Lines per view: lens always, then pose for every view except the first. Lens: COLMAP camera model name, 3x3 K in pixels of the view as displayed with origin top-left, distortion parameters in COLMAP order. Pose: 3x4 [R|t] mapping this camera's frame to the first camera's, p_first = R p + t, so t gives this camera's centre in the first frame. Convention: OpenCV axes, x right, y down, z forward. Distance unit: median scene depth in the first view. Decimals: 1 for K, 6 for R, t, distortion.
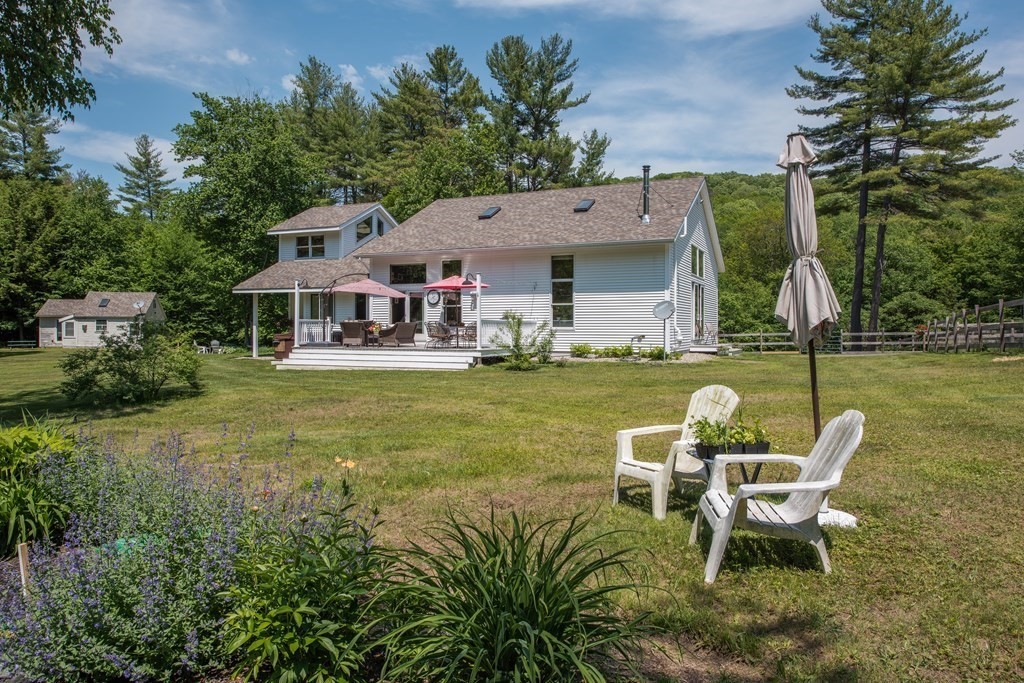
lens RADIAL K [[699.7, 0, 493.3], [0, 699.7, 333.6], [0, 0, 1]] dist [-0.001435, 0.000261]
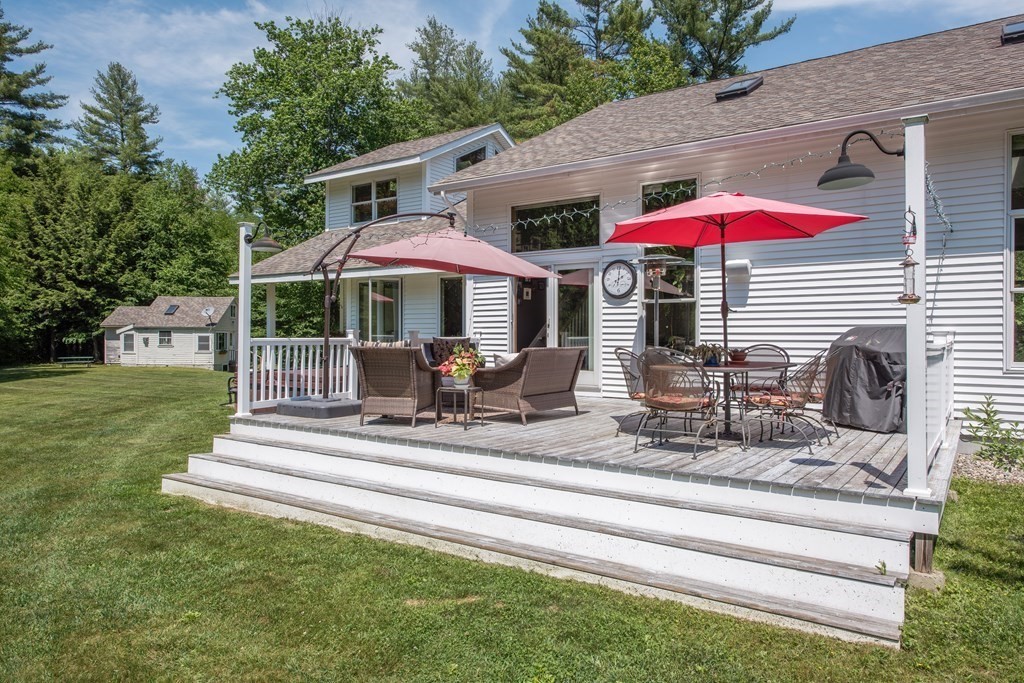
lens RADIAL K [[661.7, 0, 508.4], [0, 661.7, 331.7], [0, 0, 1]] dist [0.000666, -0.003298]
pose [[0.985175, -0.001007, -0.171549, -0.048702], [-0.001430, 0.999900, -0.014083, -0.009831], [0.171546, 0.014119, 0.985075, 0.364708]]
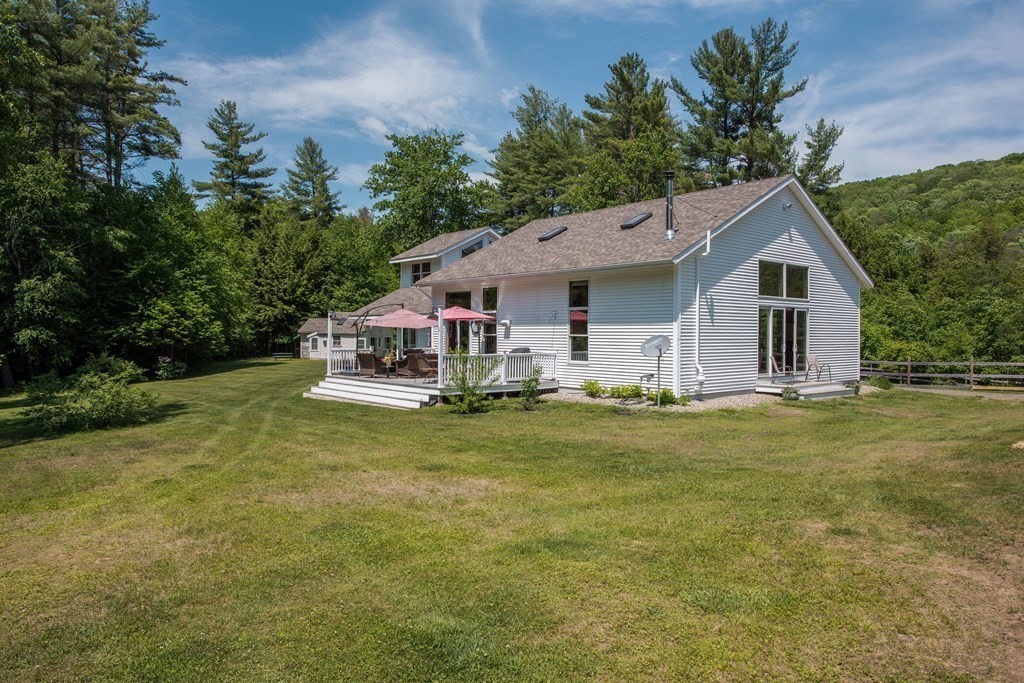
lens RADIAL K [[675.1, 0, 512.0], [0, 675.1, 341.5], [0, 0, 1]] dist [0.003363, 0.001965]
pose [[0.910116, 0.008758, -0.414261, 0.205655], [-0.007561, 0.999961, 0.004529, -0.020305], [0.414285, -0.000990, 0.910147, 0.097318]]
